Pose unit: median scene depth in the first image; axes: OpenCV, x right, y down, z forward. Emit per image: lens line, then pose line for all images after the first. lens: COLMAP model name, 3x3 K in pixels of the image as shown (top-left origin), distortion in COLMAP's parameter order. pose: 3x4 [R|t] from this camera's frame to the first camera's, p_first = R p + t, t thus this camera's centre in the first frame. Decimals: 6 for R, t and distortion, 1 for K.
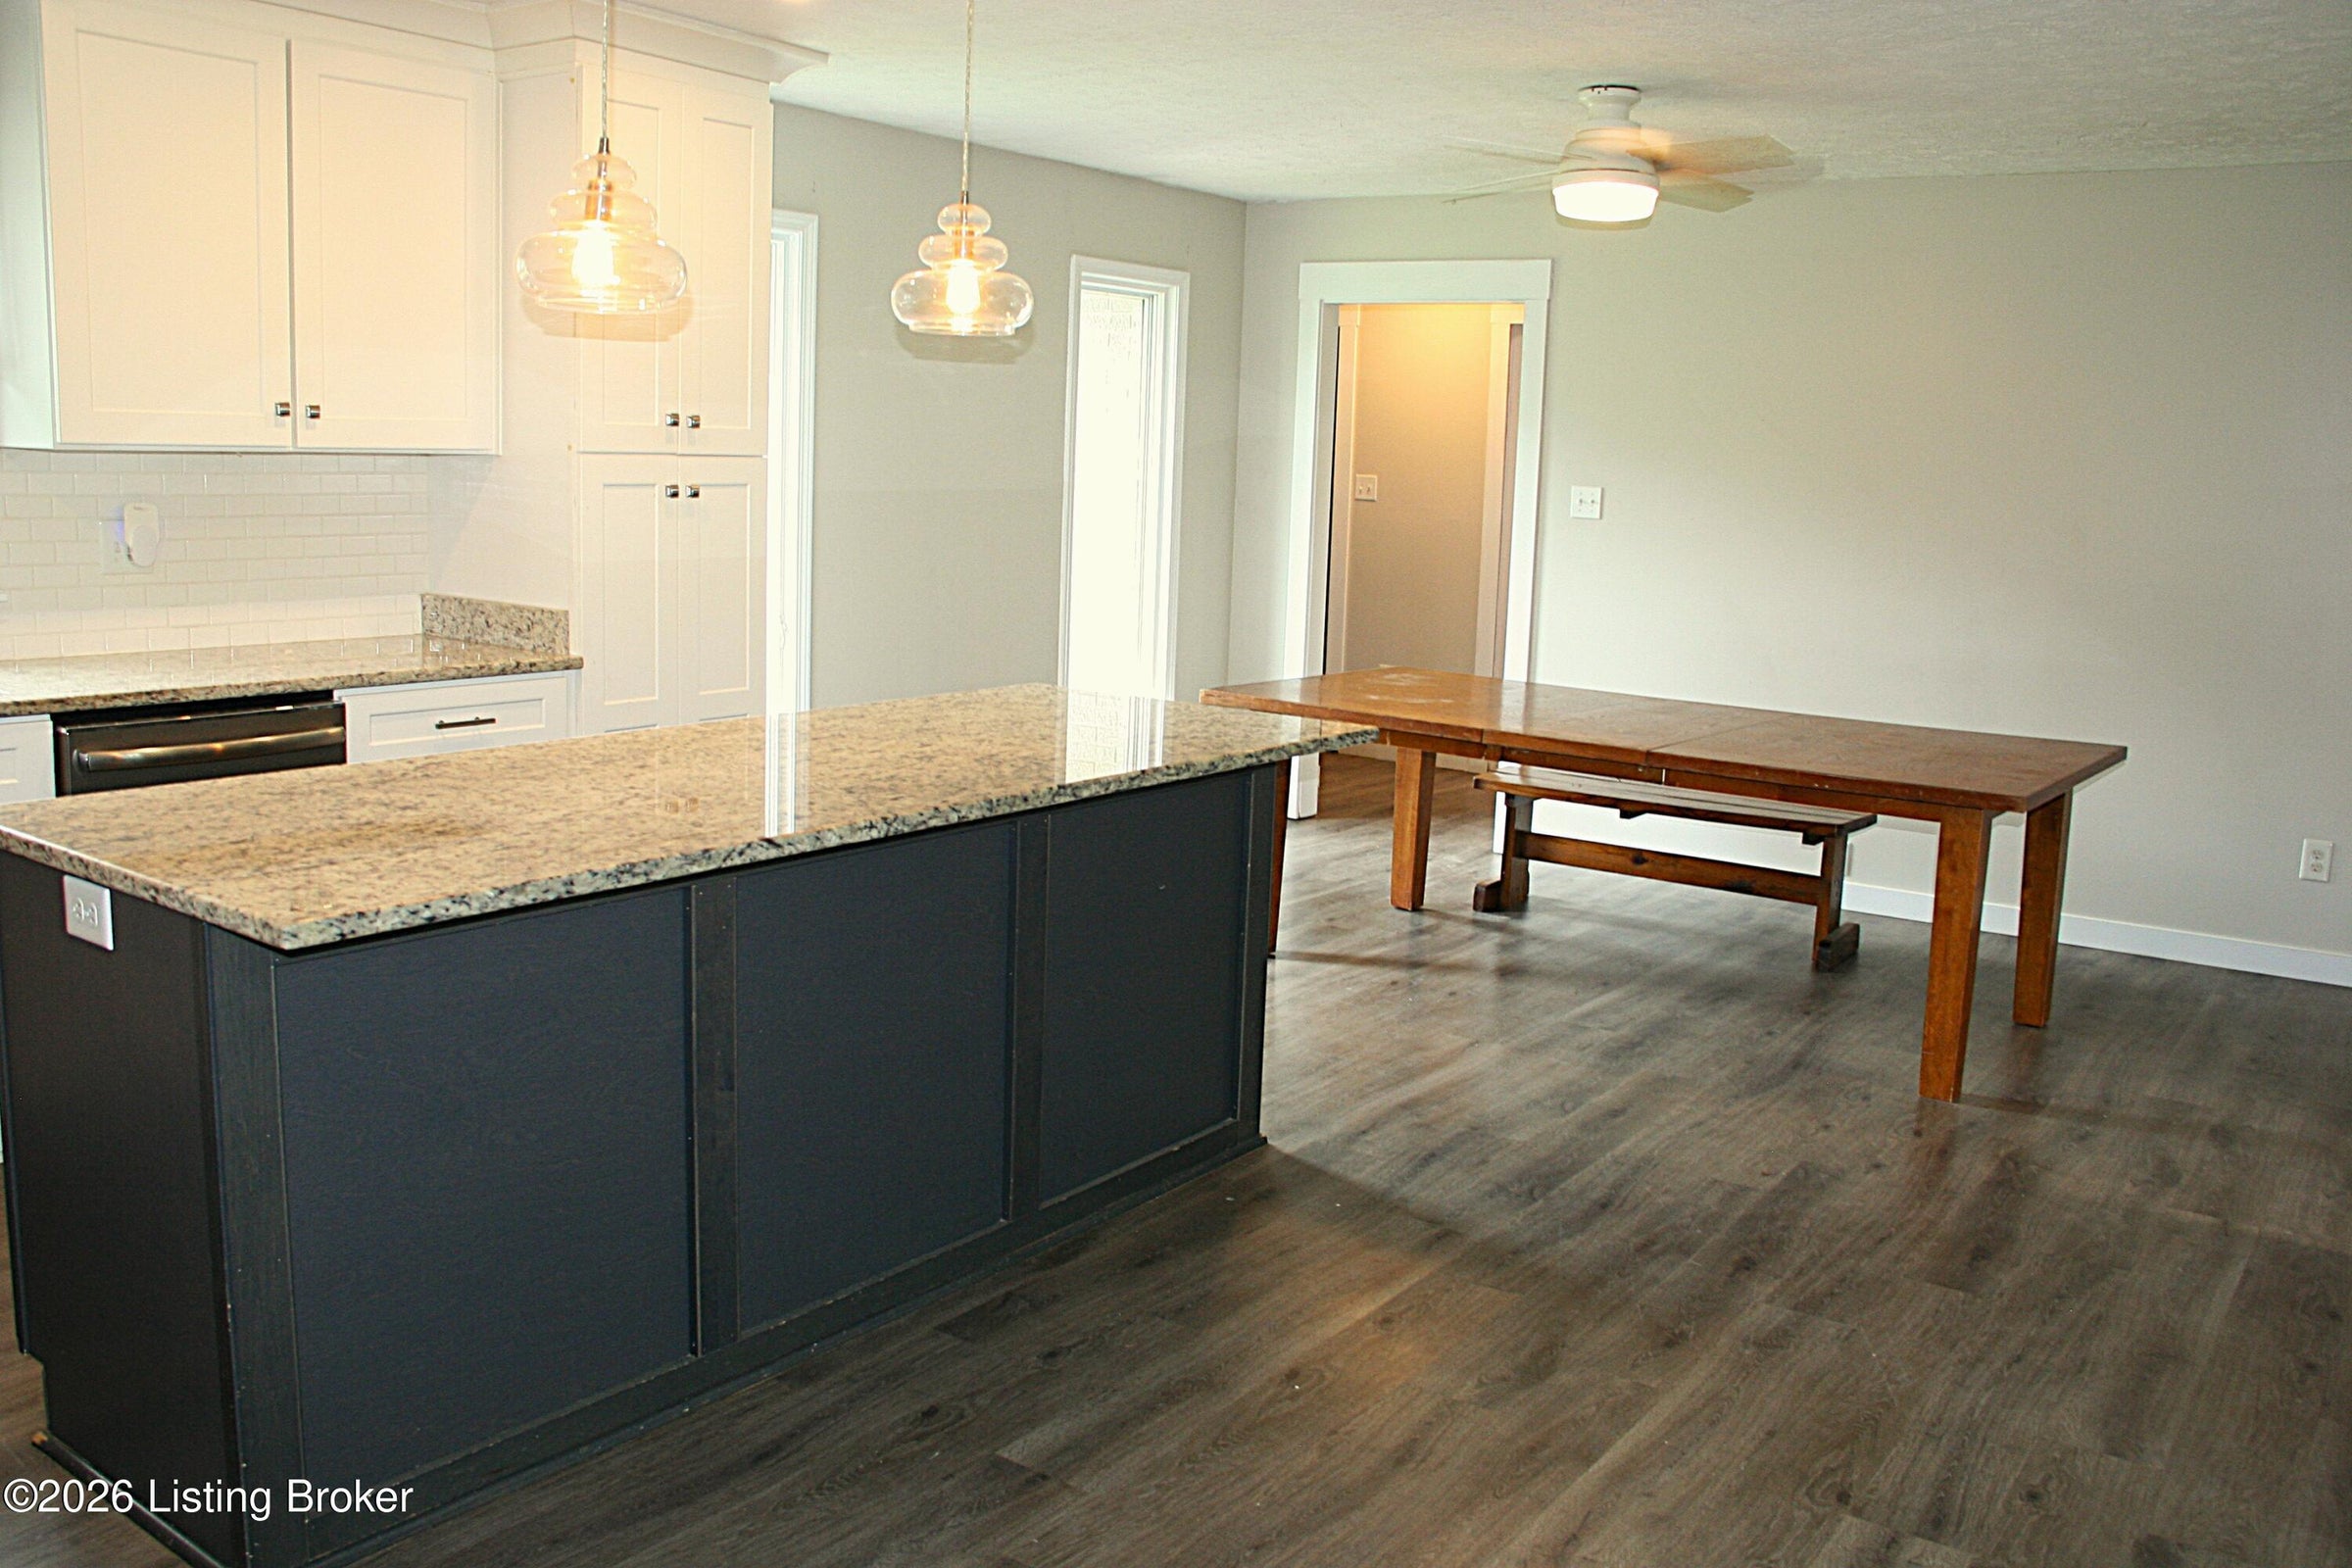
lens RADIAL K [[1985.4, 0, 1150.5], [0, 1985.4, 775.5], [0, 0, 1]] dist [-0.168616, 0.138563]
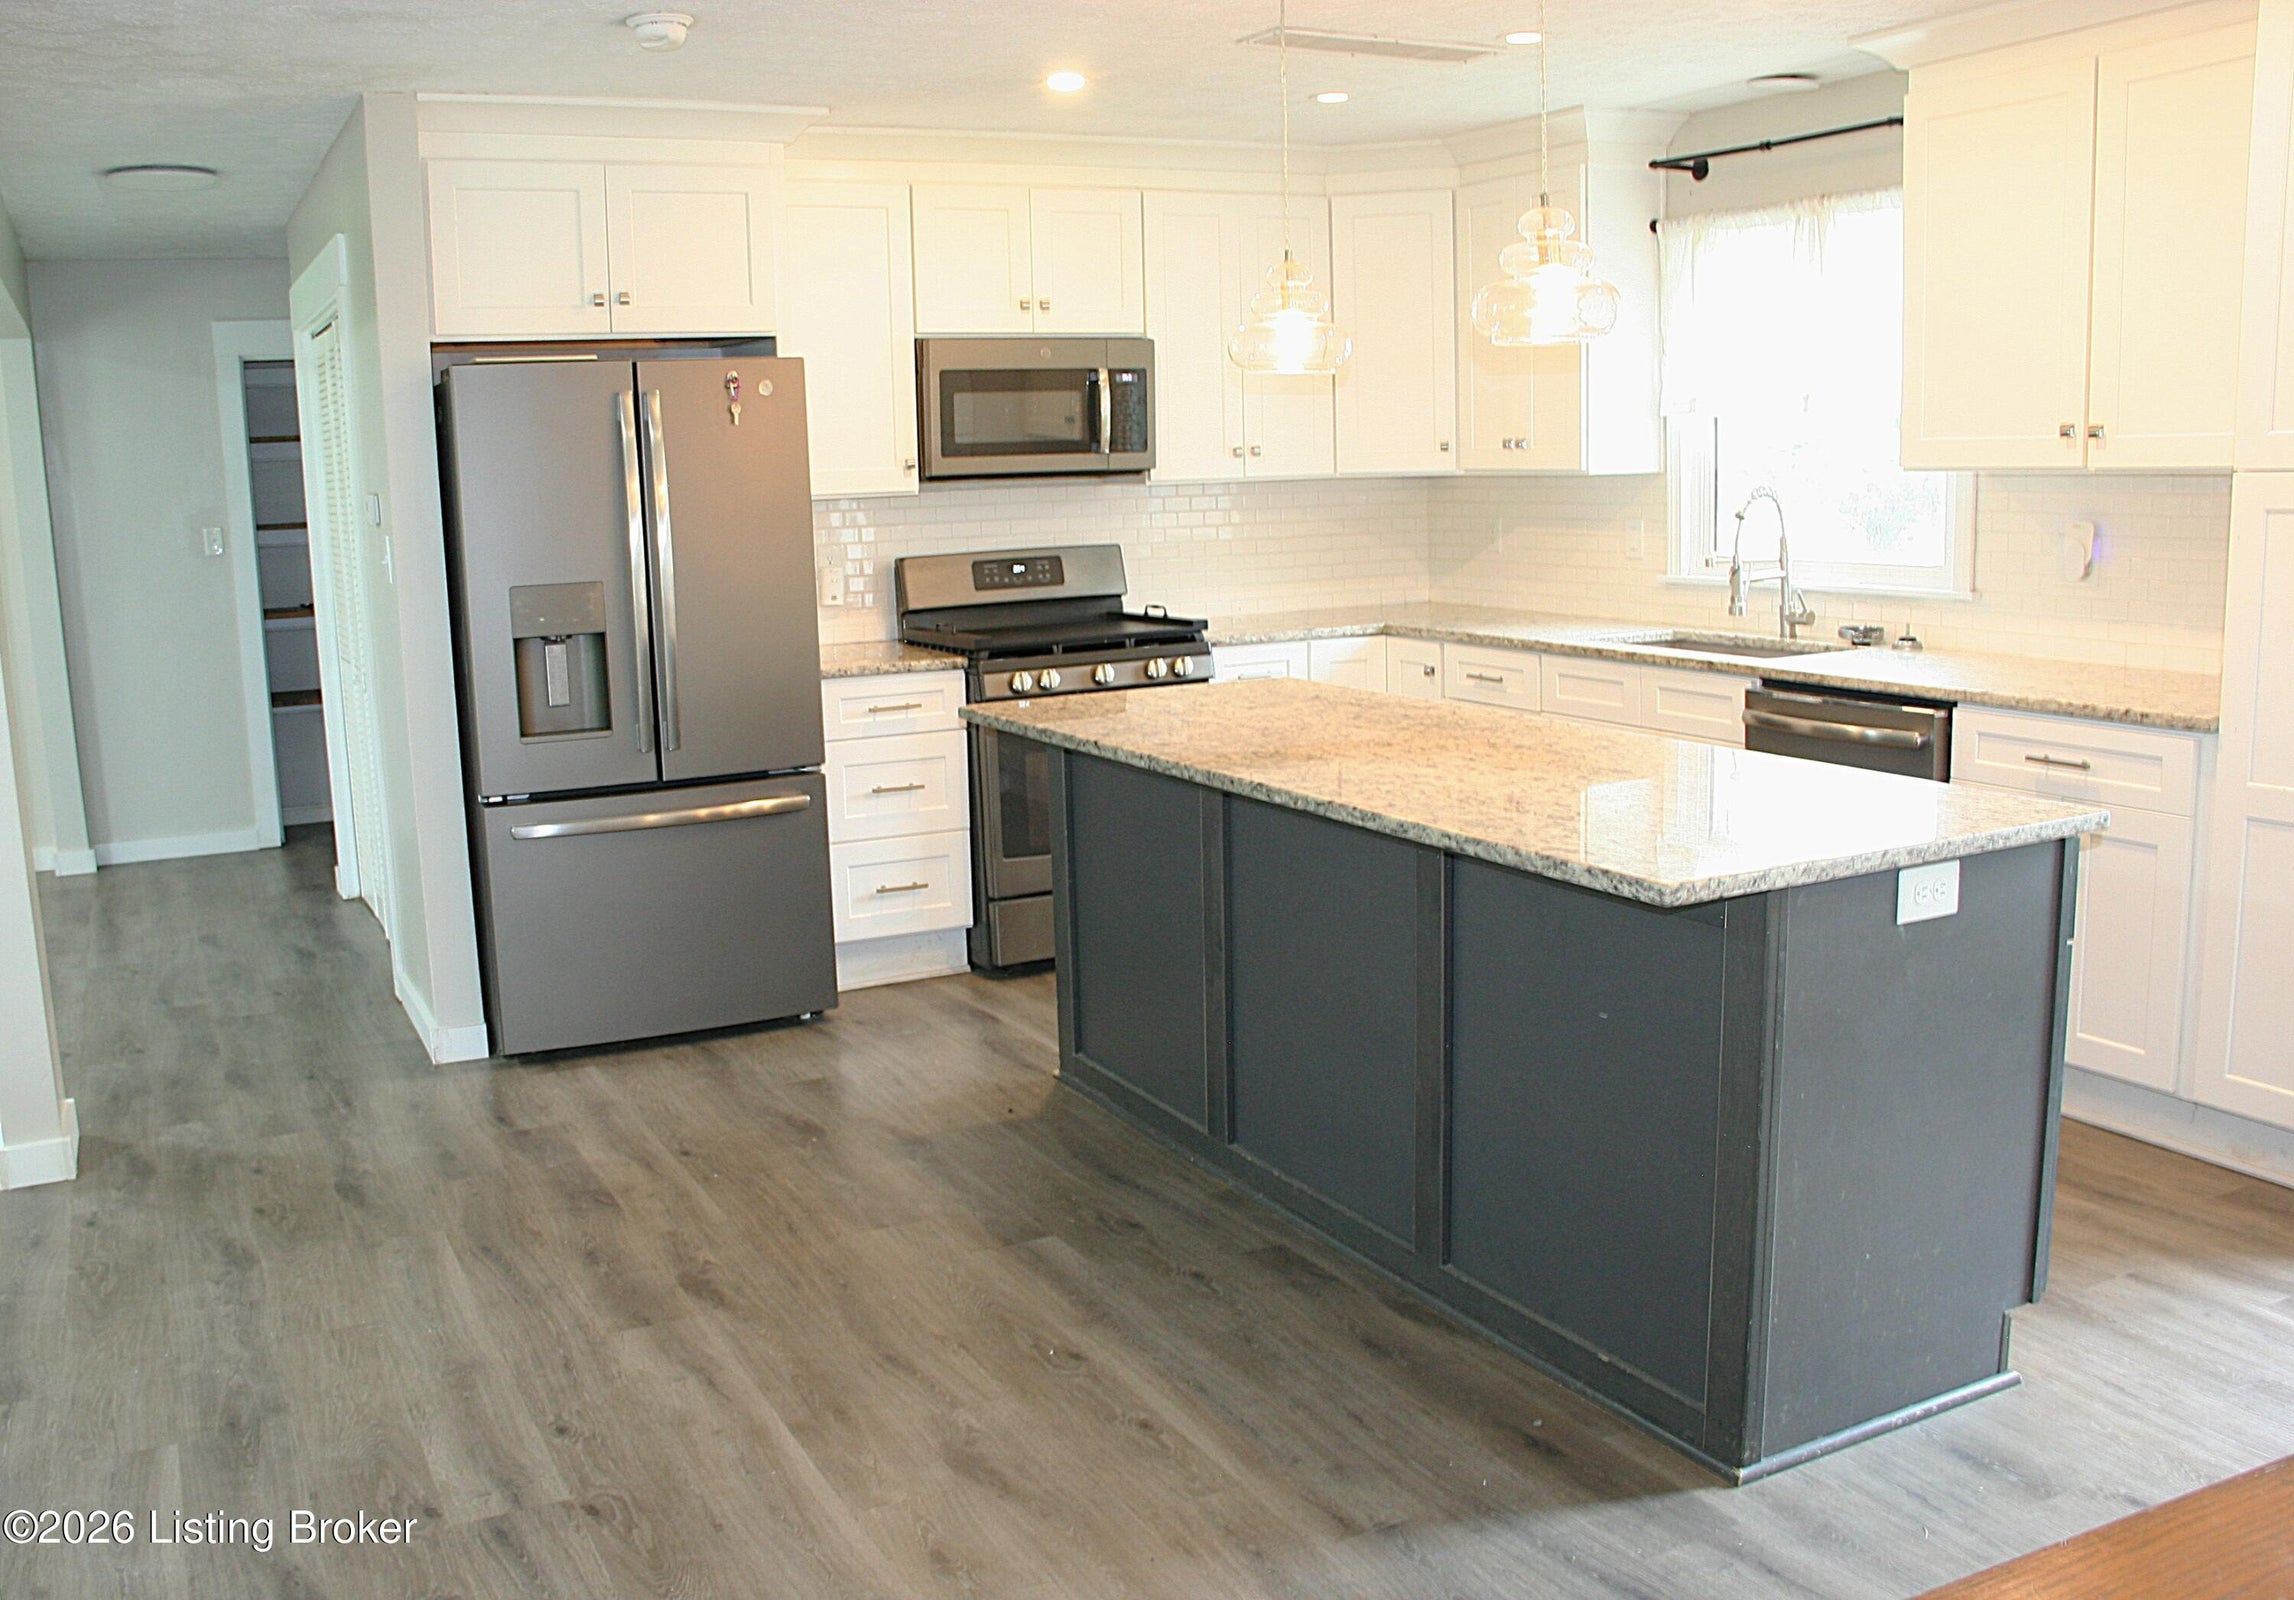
lens RADIAL K [[1972.8, 0, 1052.9], [0, 1972.8, 807.7], [0, 0, 1]] dist [-0.166970, 0.124766]
pose [[-0.473580, 0.132425, -0.870738, 0.890345], [-0.126188, 0.968231, 0.215883, -0.187911], [0.871664, 0.212115, -0.441825, 1.307373]]
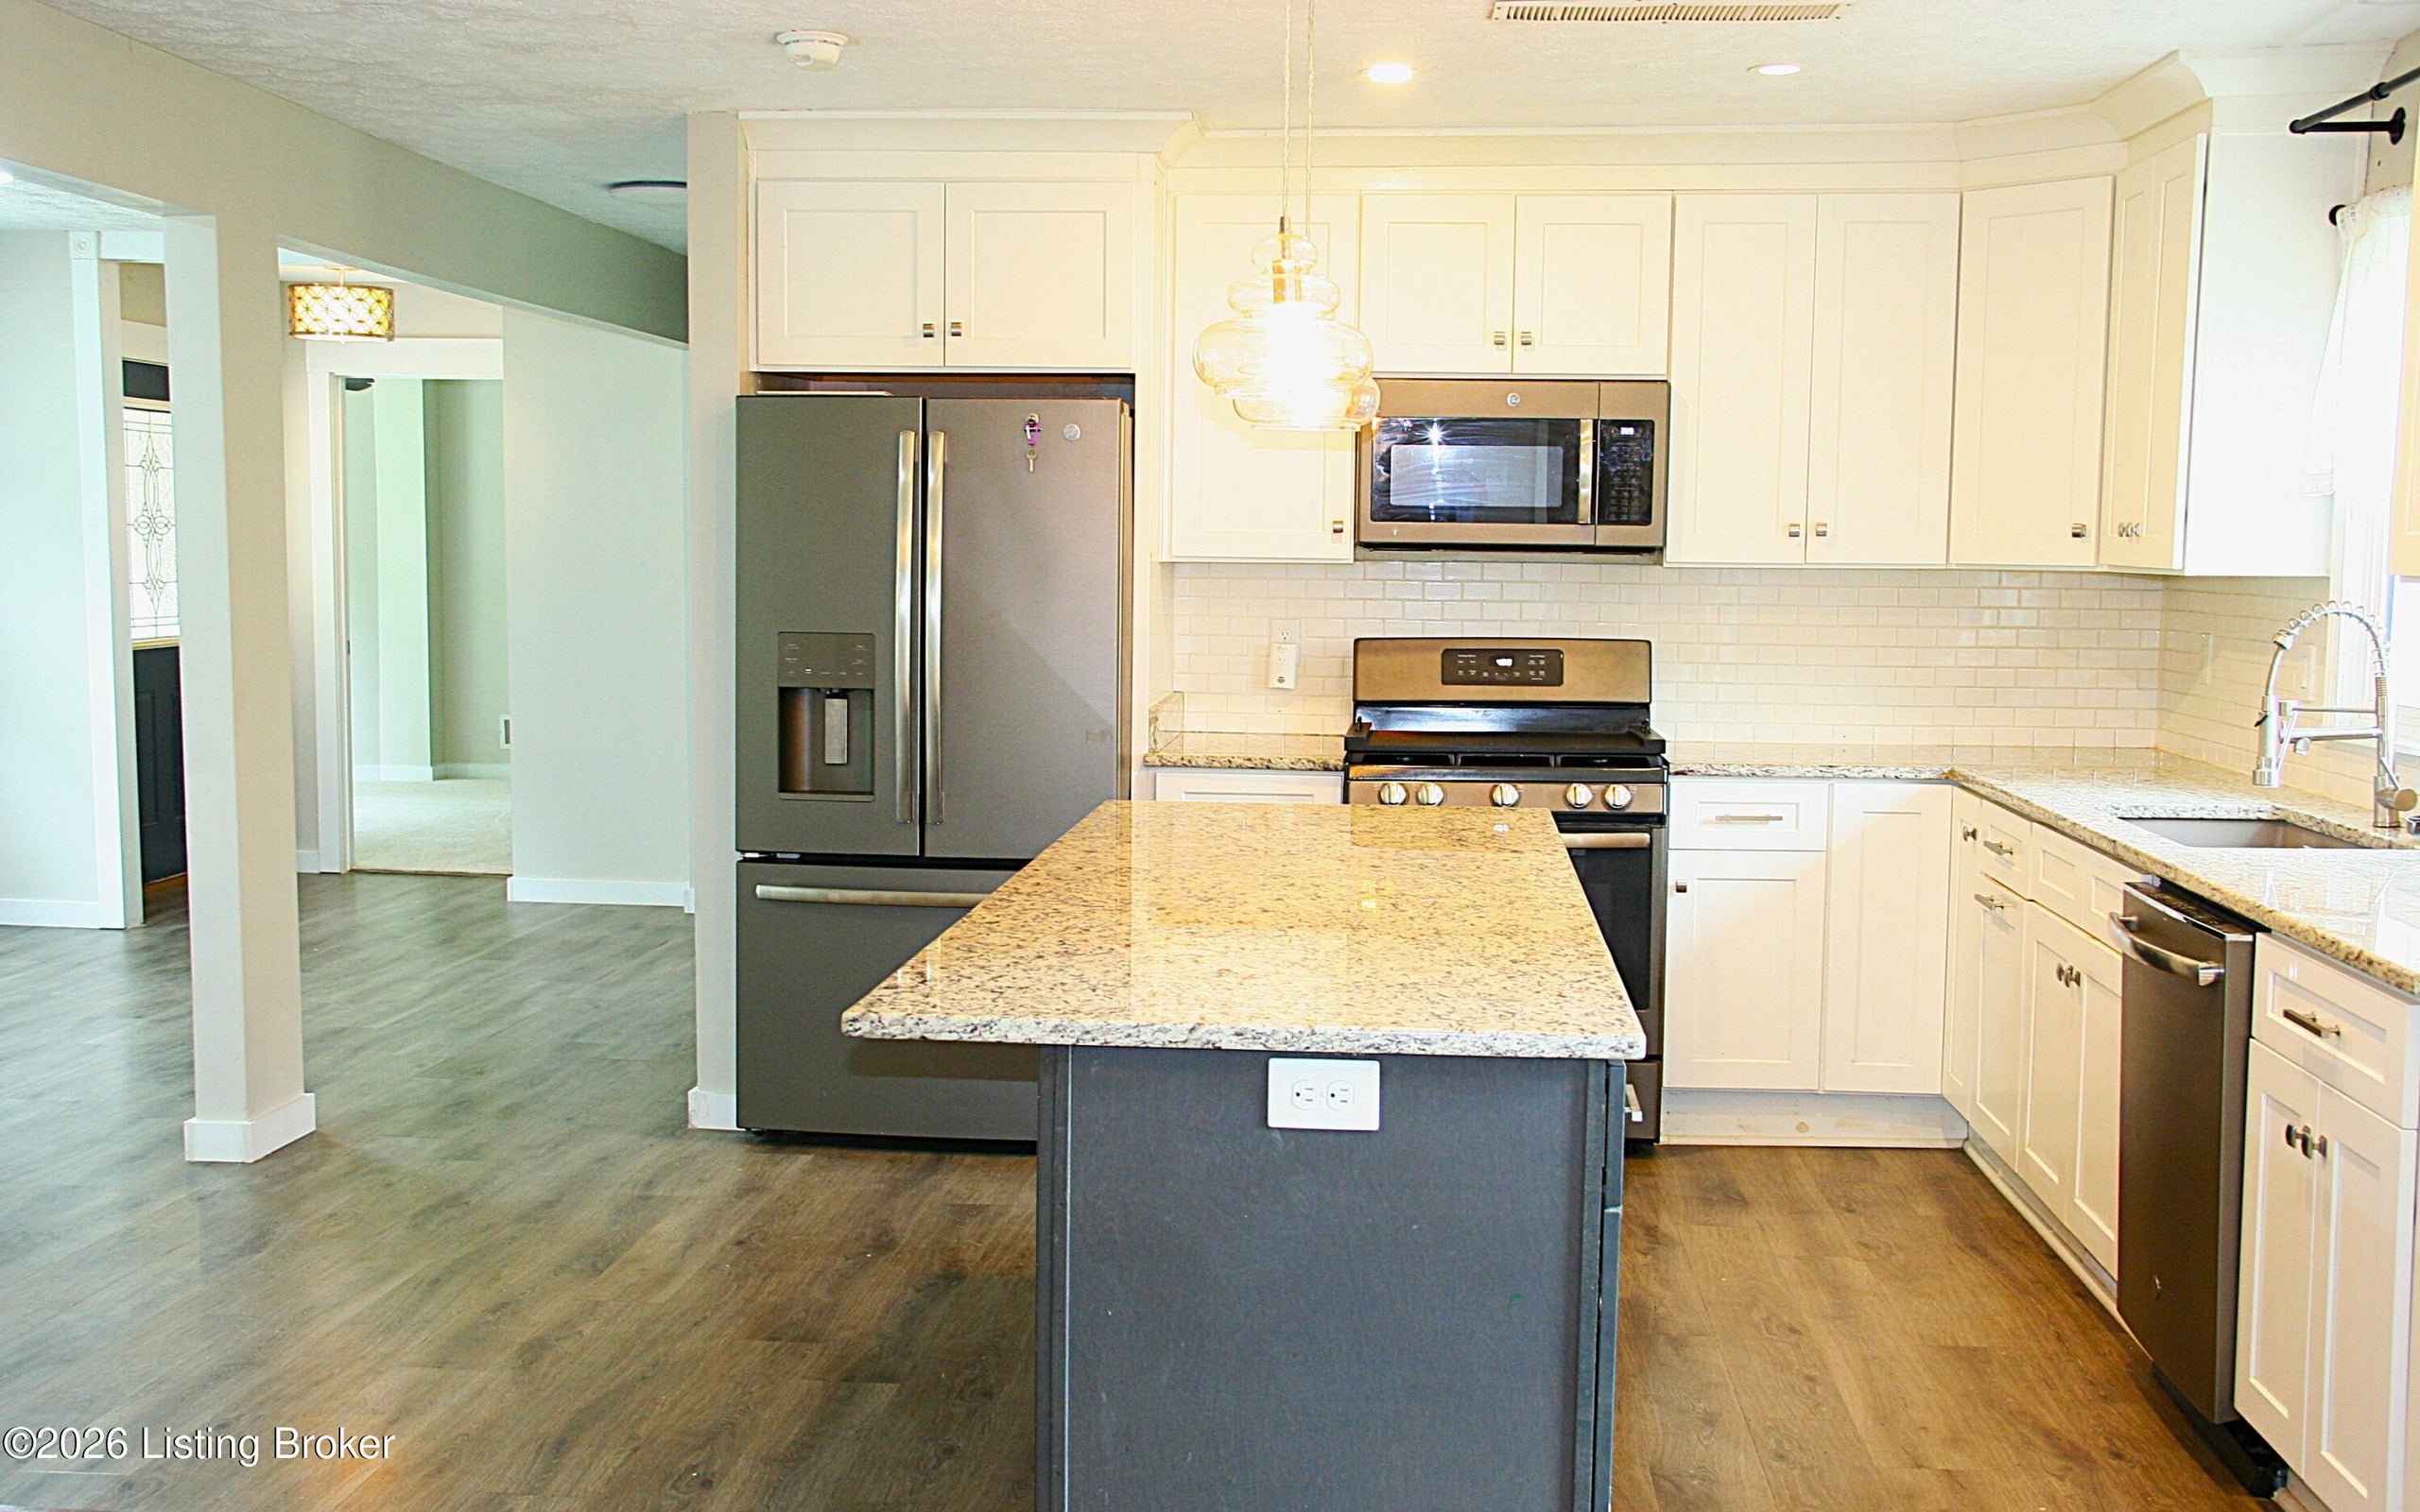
lens RADIAL K [[2561.4, 0, 1179.1], [0, 2561.4, 816.1], [0, 0, 1]] dist [-0.057466, 0.217251]
pose [[-0.856757, 0.011416, -0.515594, 0.486381], [-0.124085, 0.965822, 0.227575, -0.304544], [0.500570, 0.258954, -0.826058, 1.947077]]
